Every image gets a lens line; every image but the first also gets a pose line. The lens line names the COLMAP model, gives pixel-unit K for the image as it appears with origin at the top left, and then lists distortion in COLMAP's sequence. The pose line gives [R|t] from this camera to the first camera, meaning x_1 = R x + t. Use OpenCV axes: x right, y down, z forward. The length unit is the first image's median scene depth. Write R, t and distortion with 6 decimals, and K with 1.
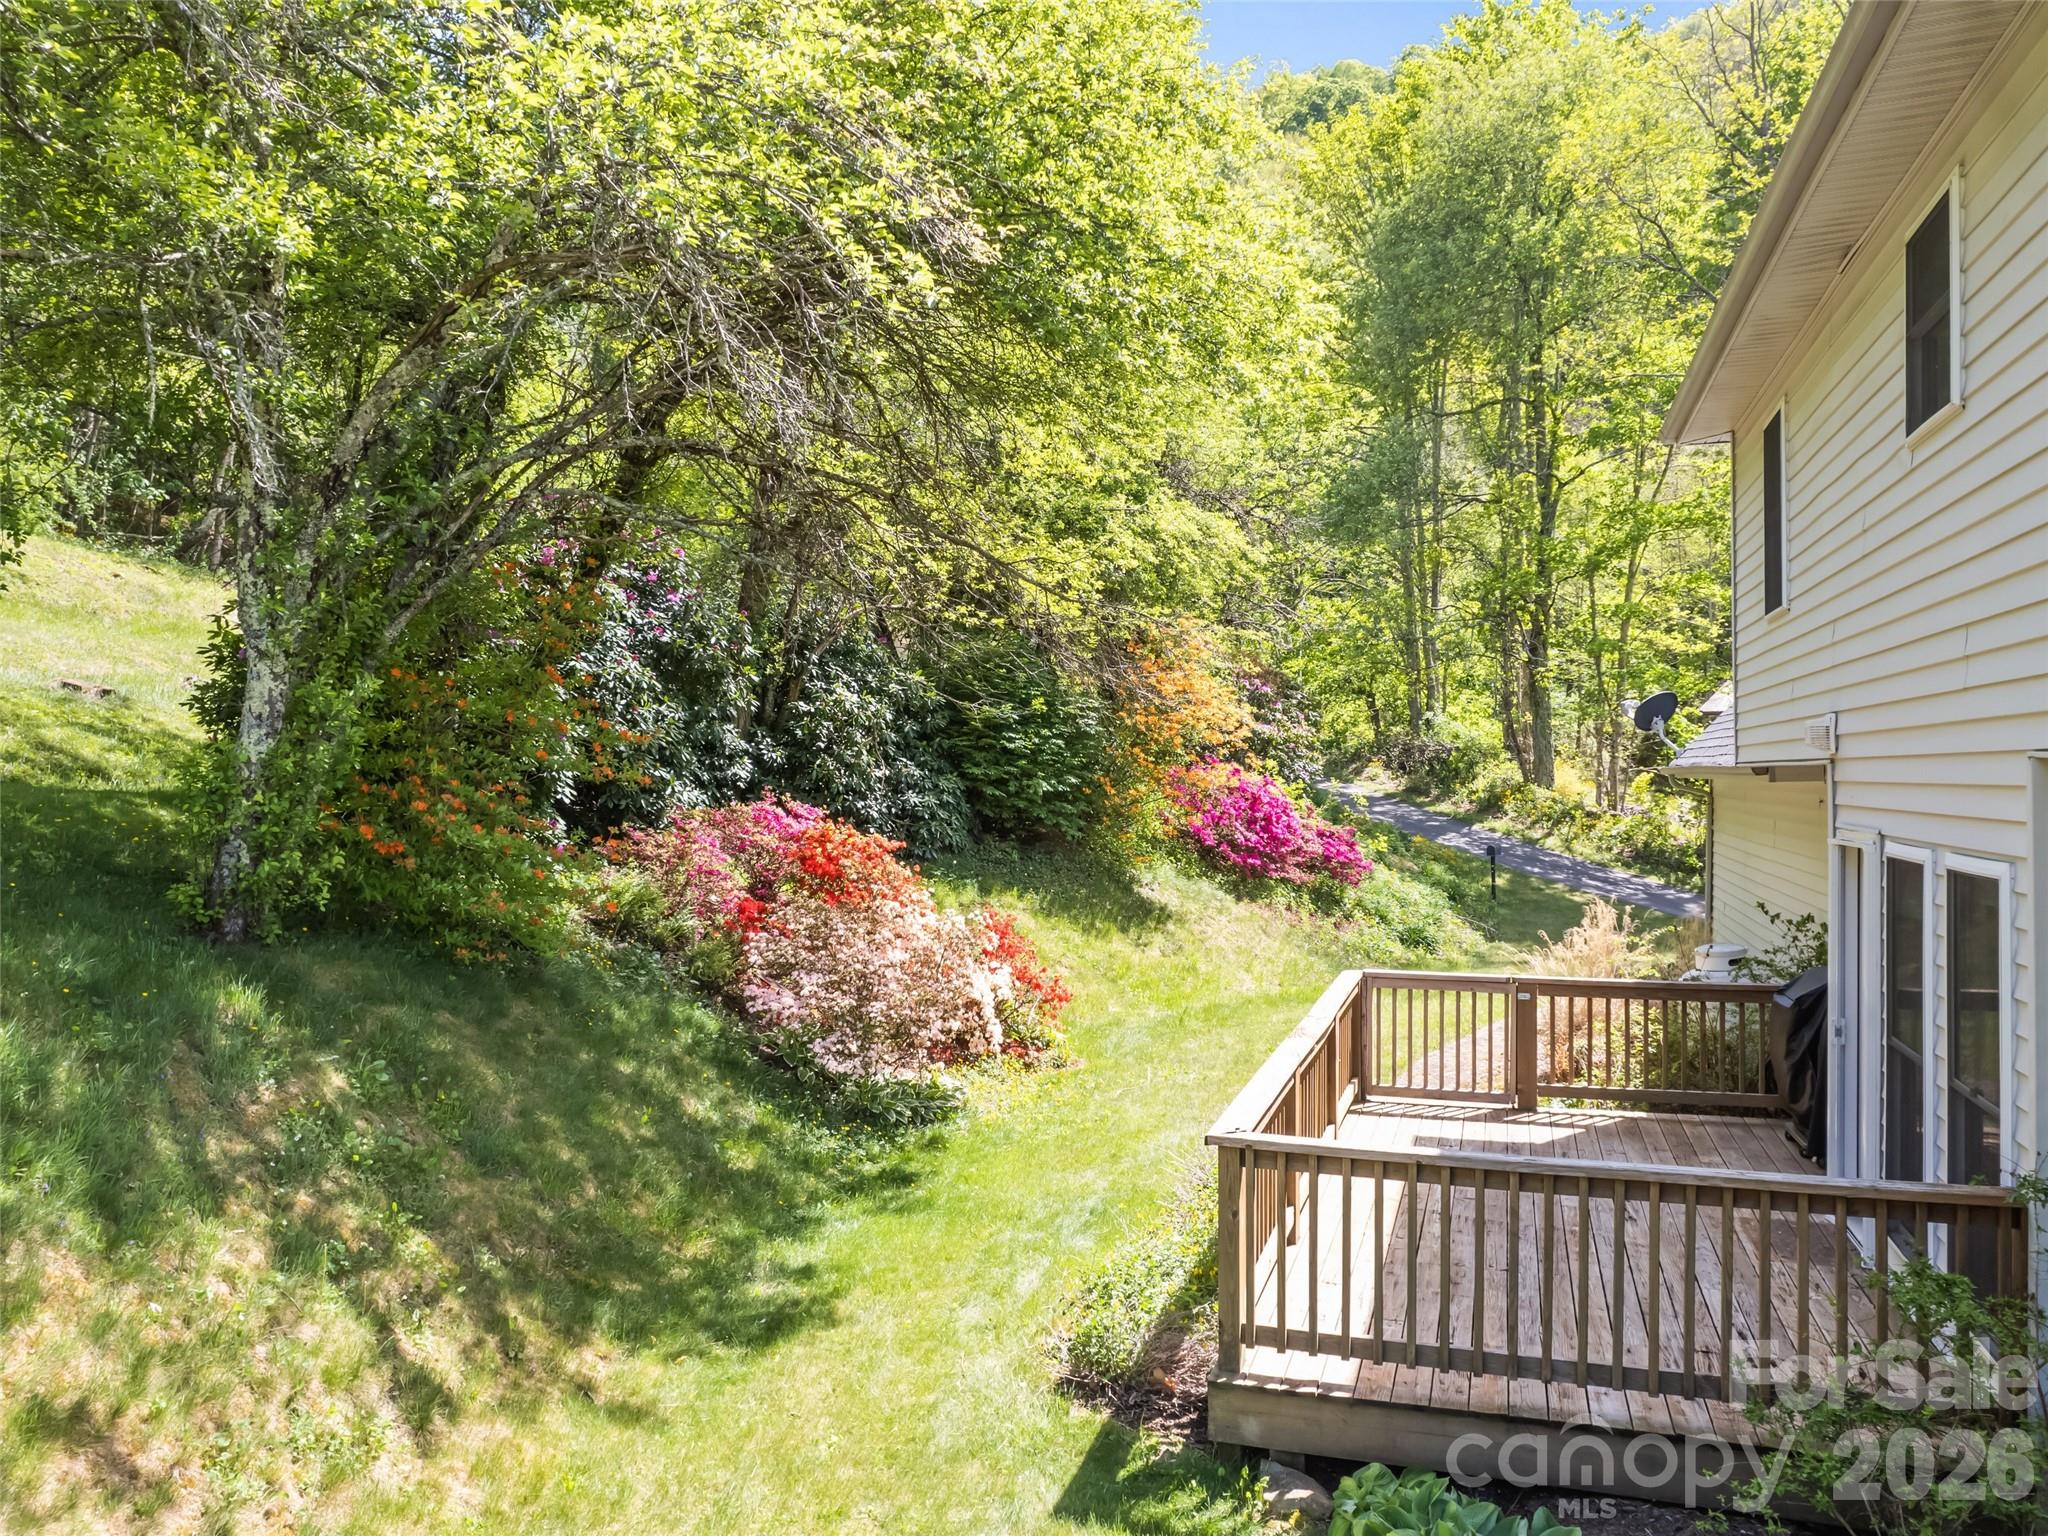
lens RADIAL K [[1486.6, 0, 1034.8], [0, 1486.6, 773.1], [0, 0, 1]] dist [-0.065457, 0.043287]
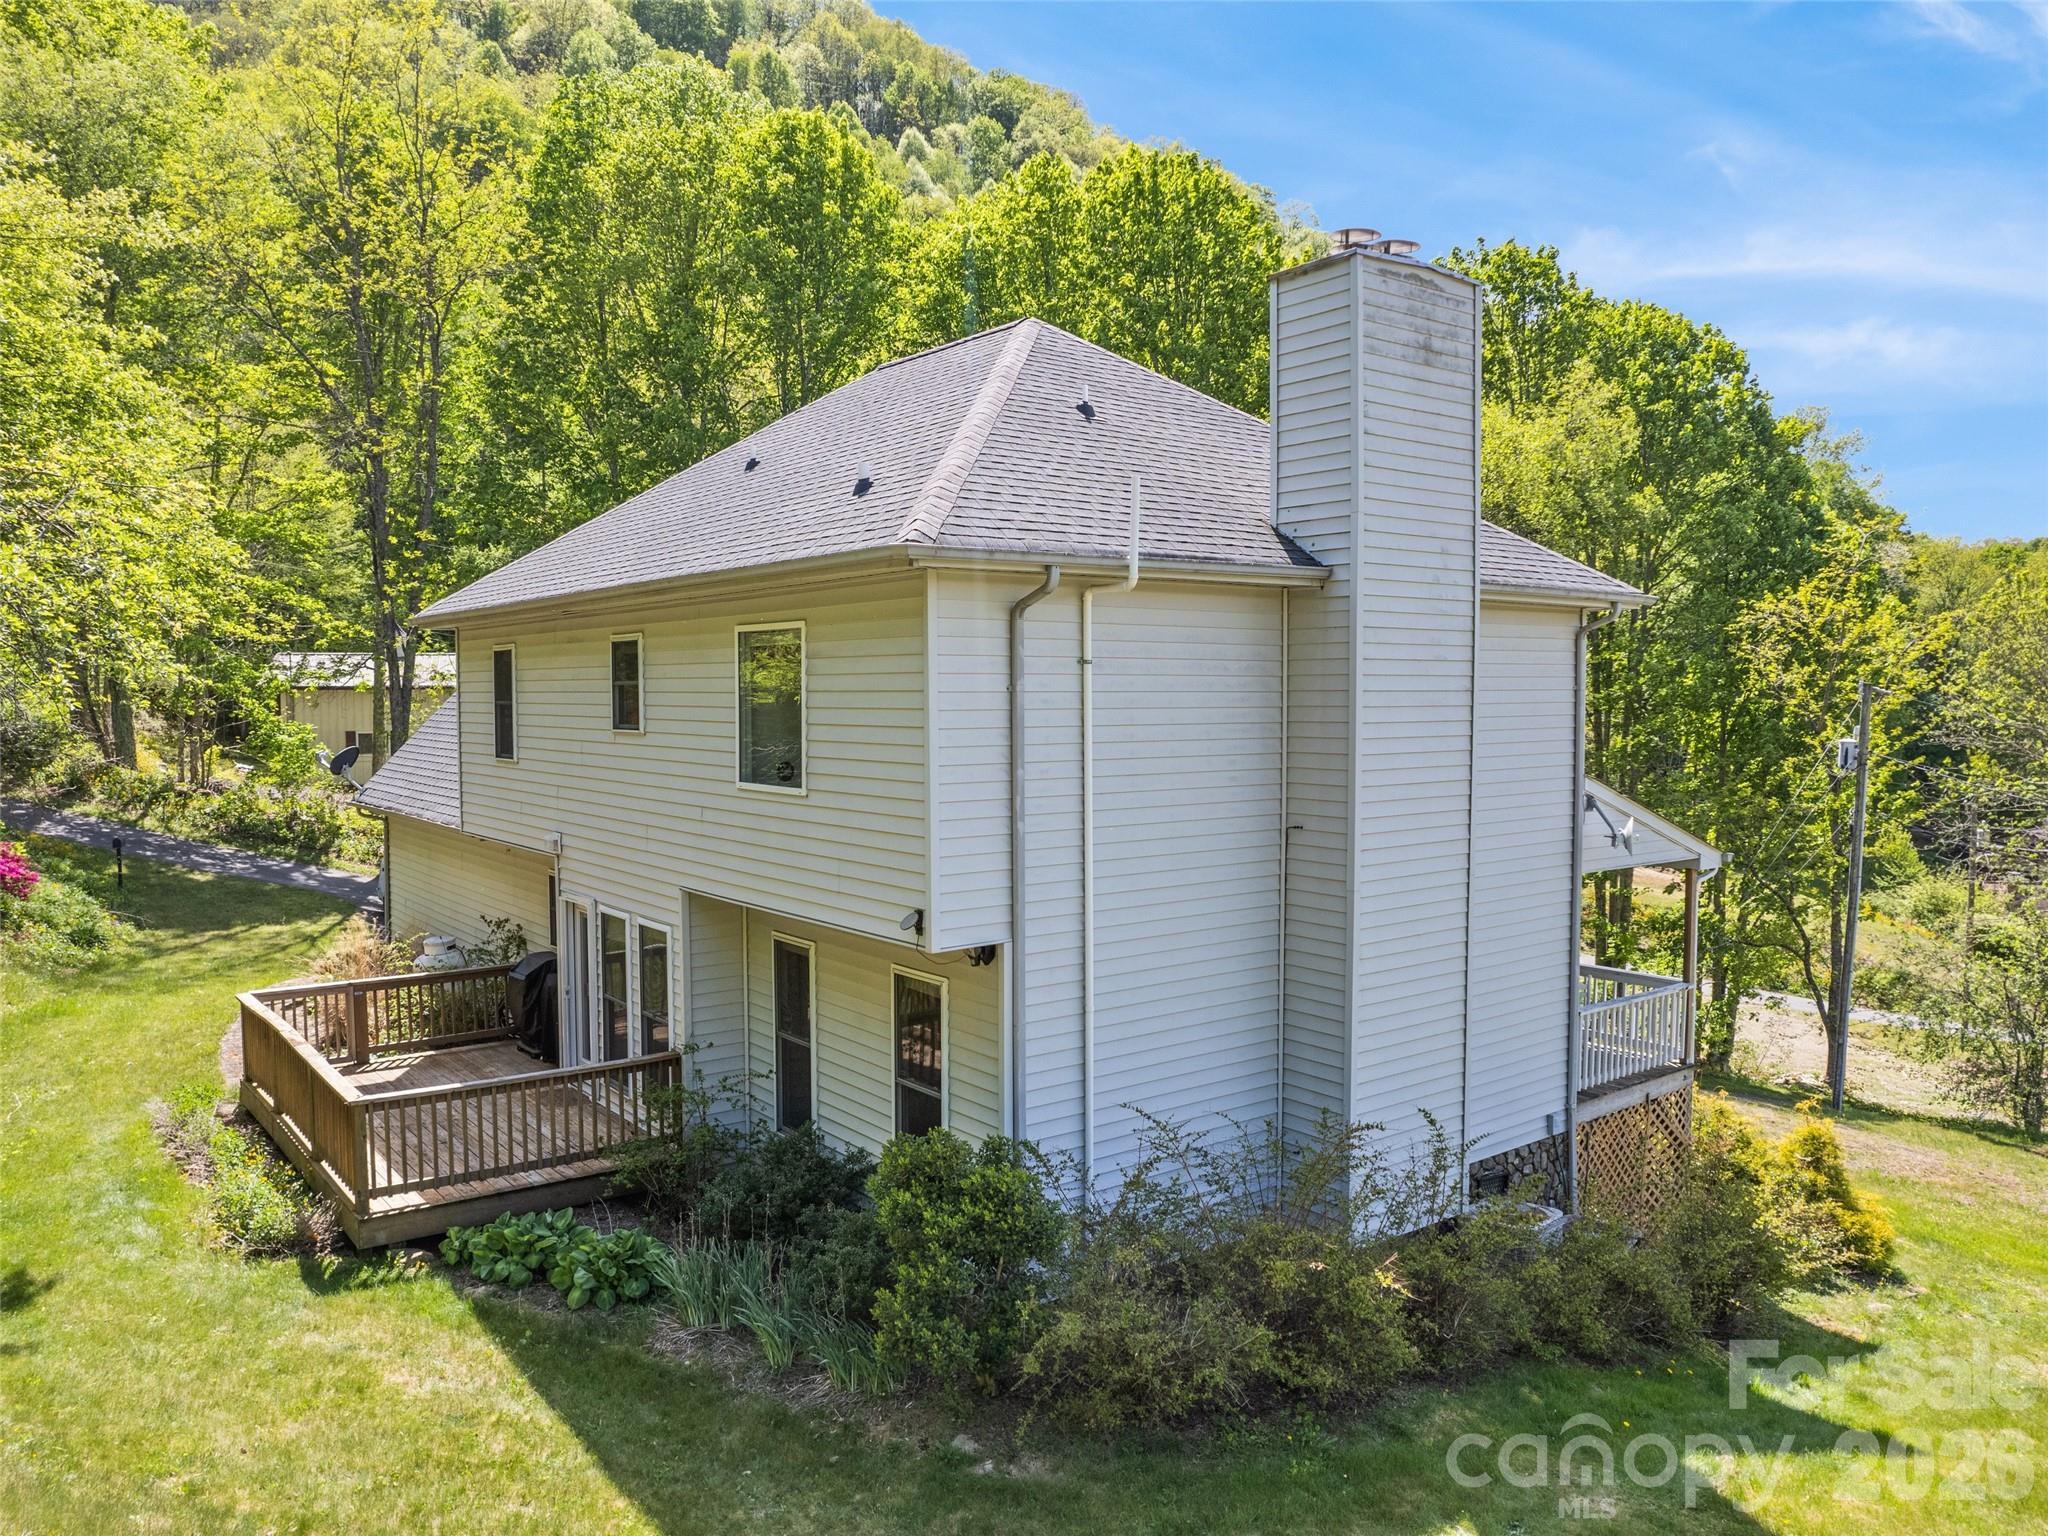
lens RADIAL K [[1486.6, 0, 1021.6], [0, 1486.6, 777.5], [0, 0, 1]] dist [-0.065457, 0.043287]
pose [[0.578523, -0.050367, 0.814110, -0.752612], [0.002666, 0.998203, 0.059861, -0.246366], [-0.815662, -0.032461, 0.577618, -0.697301]]
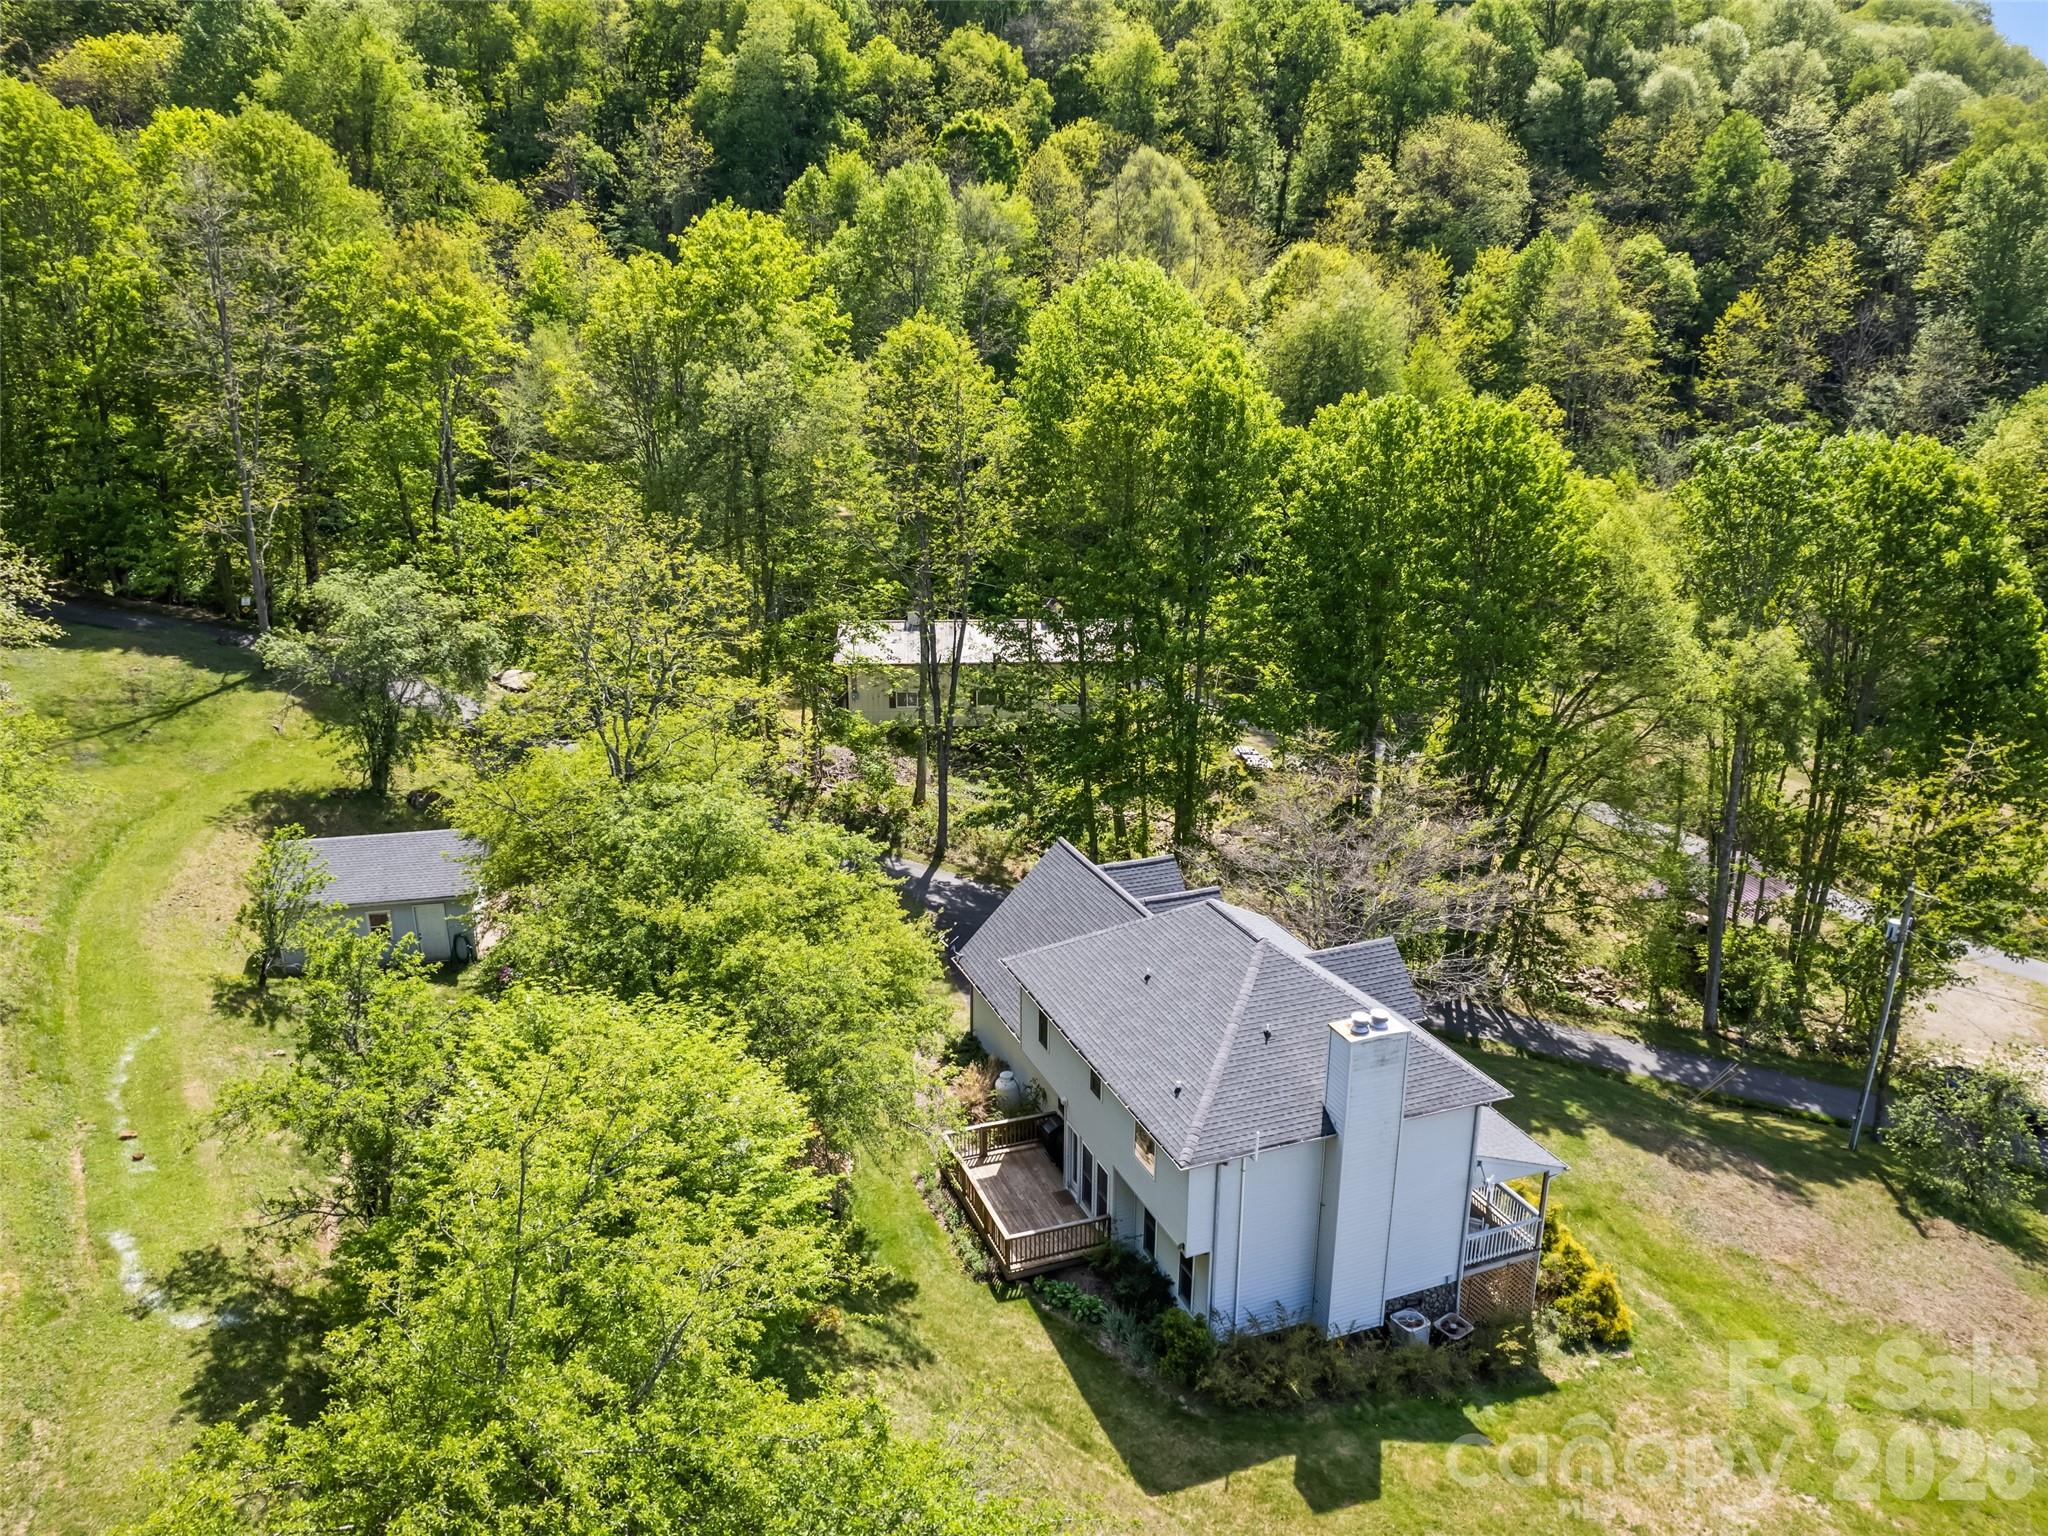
lens RADIAL K [[1486.6, 0, 1029.4], [0, 1486.6, 767.0], [0, 0, 1]] dist [-0.065457, 0.043287]
pose [[0.785474, -0.180721, 0.591921, -2.442215], [0.005613, 0.958457, 0.285181, -2.678393], [-0.618869, -0.220680, 0.753858, -2.587285]]
